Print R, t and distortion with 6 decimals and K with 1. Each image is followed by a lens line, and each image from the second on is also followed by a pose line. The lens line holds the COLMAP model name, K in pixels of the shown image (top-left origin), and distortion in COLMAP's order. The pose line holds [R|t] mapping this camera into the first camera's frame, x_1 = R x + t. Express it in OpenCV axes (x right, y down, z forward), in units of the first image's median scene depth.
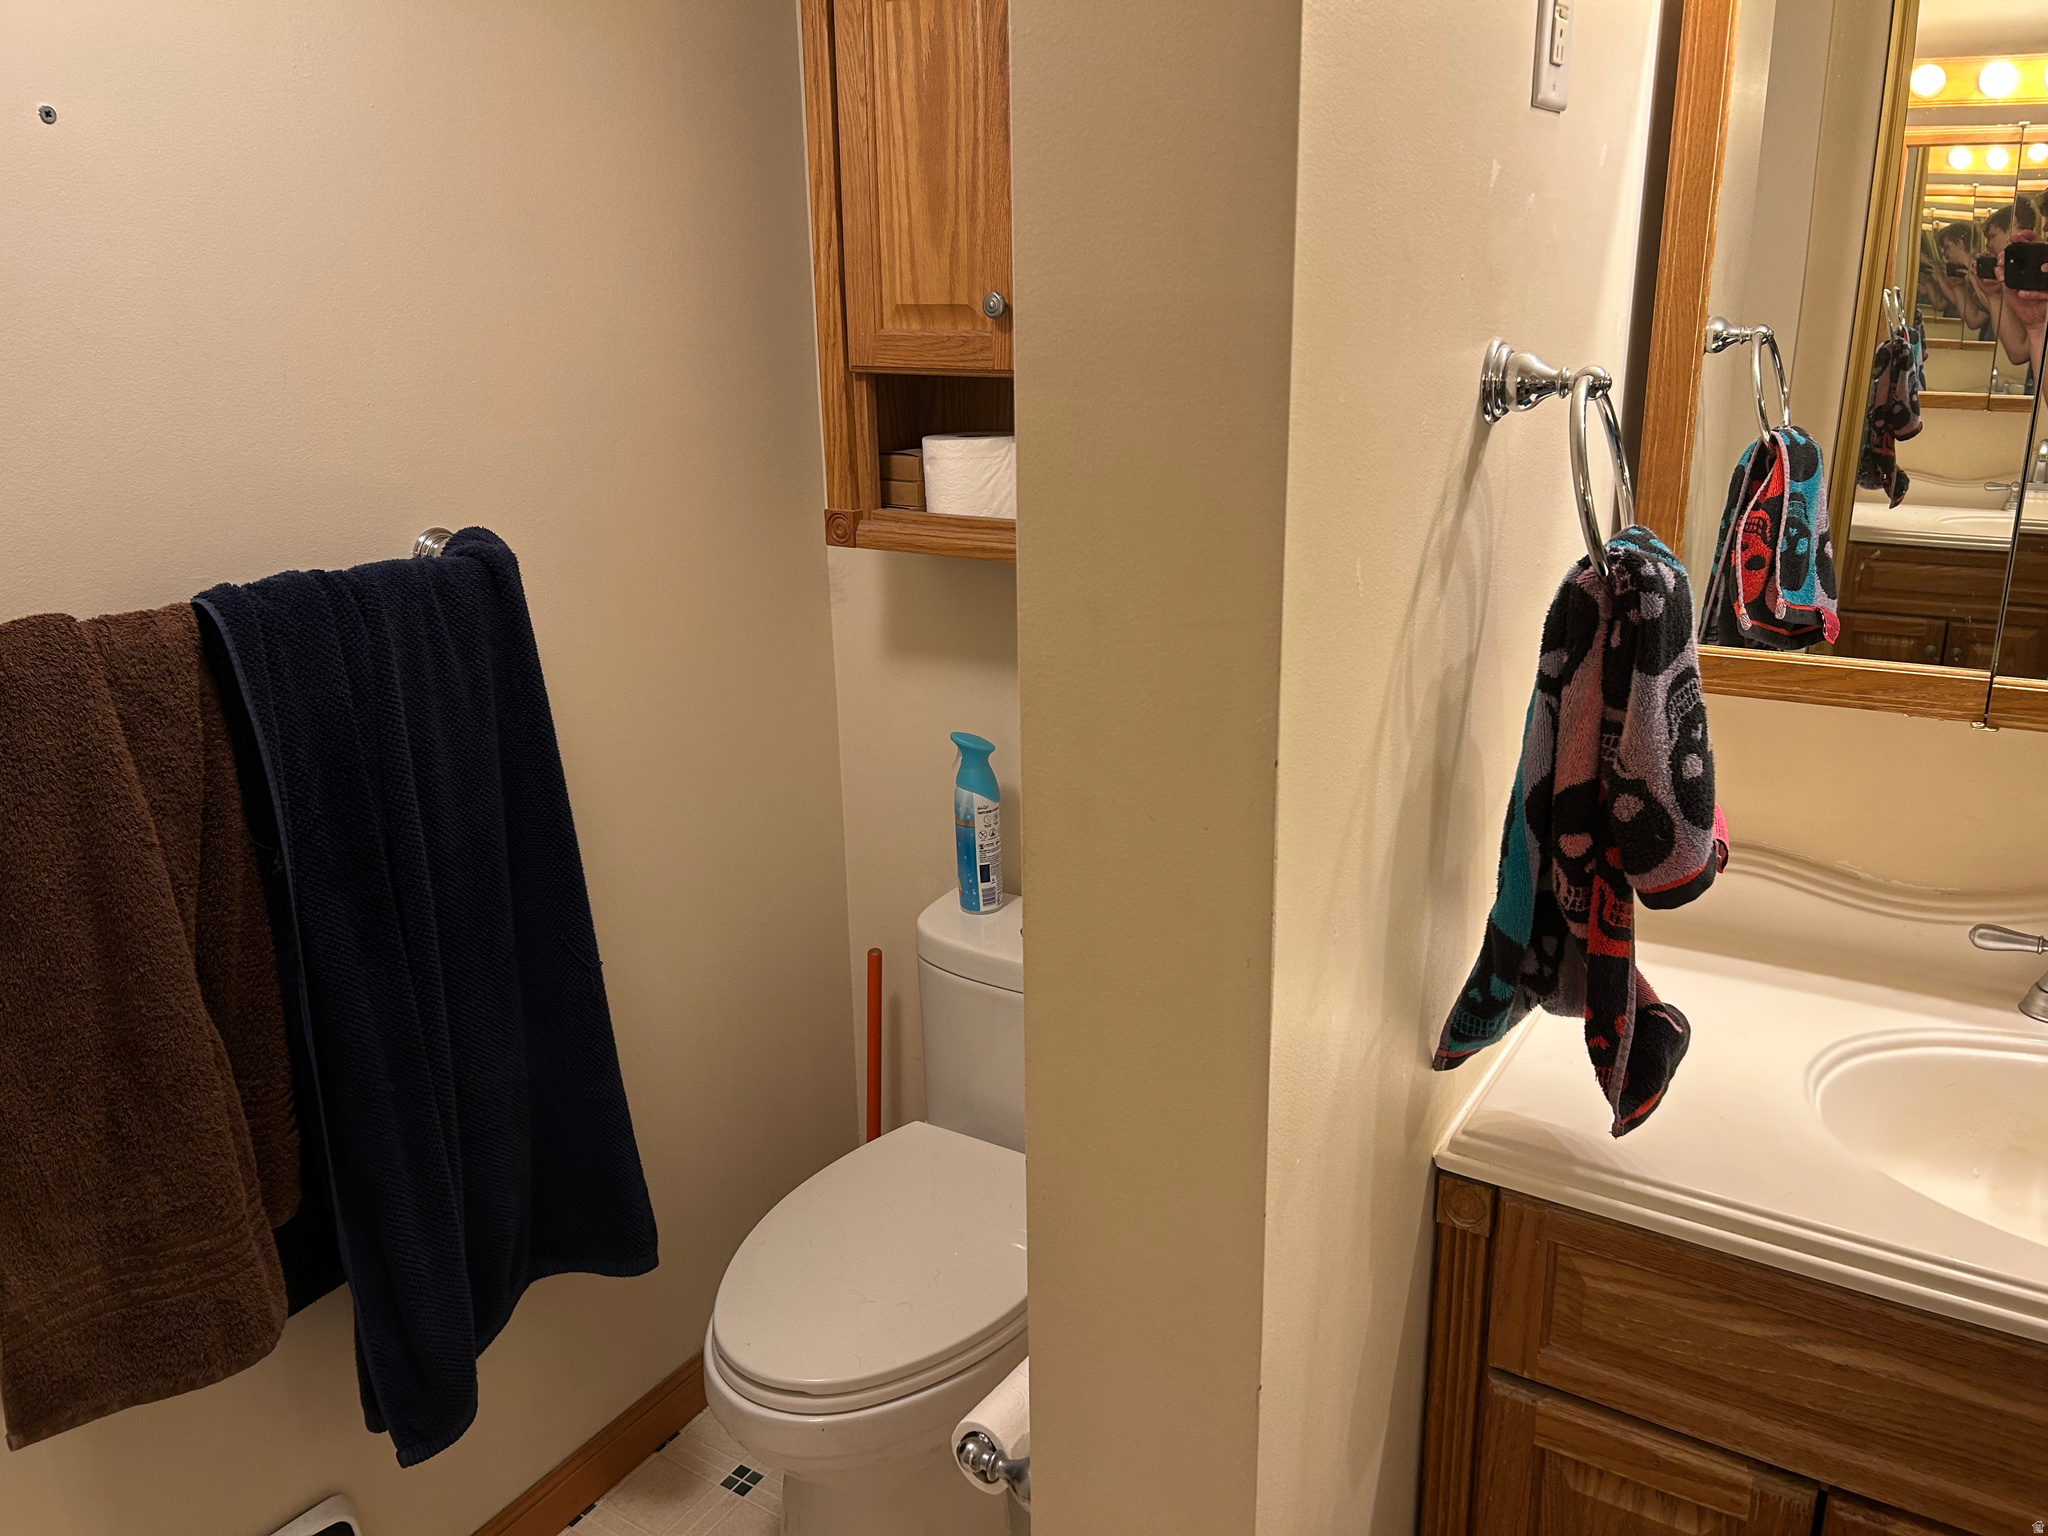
lens RADIAL K [[1539.4, 0, 1039.5], [0, 1539.4, 749.5], [0, 0, 1]] dist [0.029011, -0.025004]
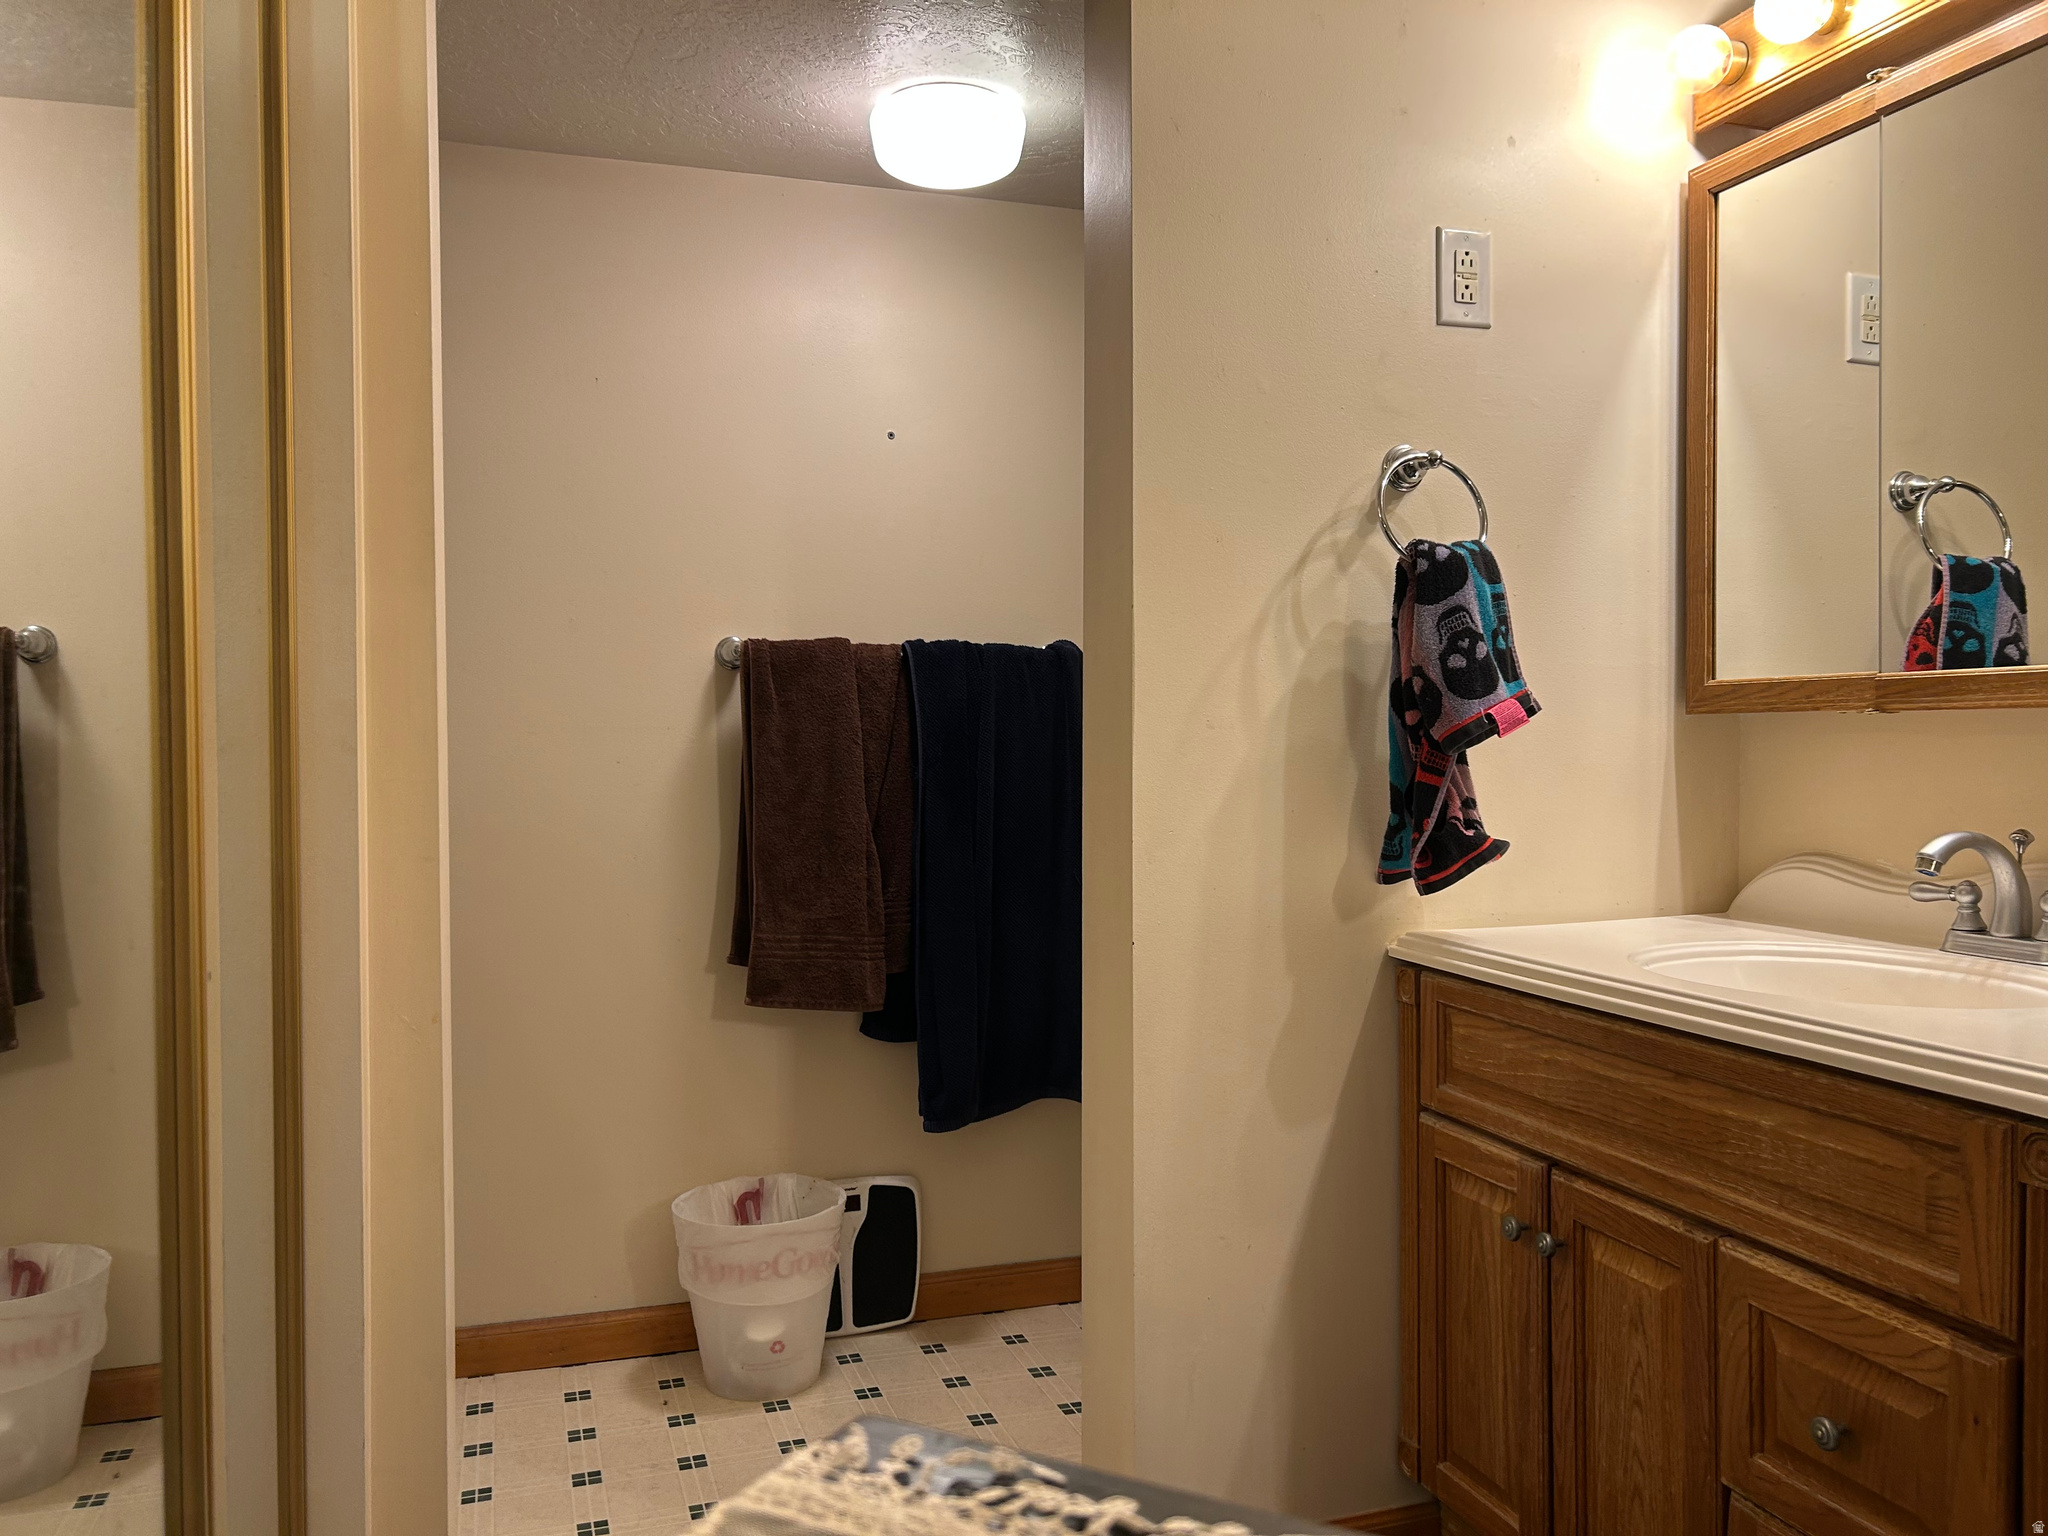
lens RADIAL K [[1539.4, 0, 1013.8], [0, 1539.4, 771.8], [0, 0, 1]] dist [0.029011, -0.025004]
pose [[0.768350, 0.028914, -0.639377, 0.989414], [-0.189779, 0.964345, -0.184451, 0.464572], [0.611247, 0.263063, 0.746442, -0.466248]]
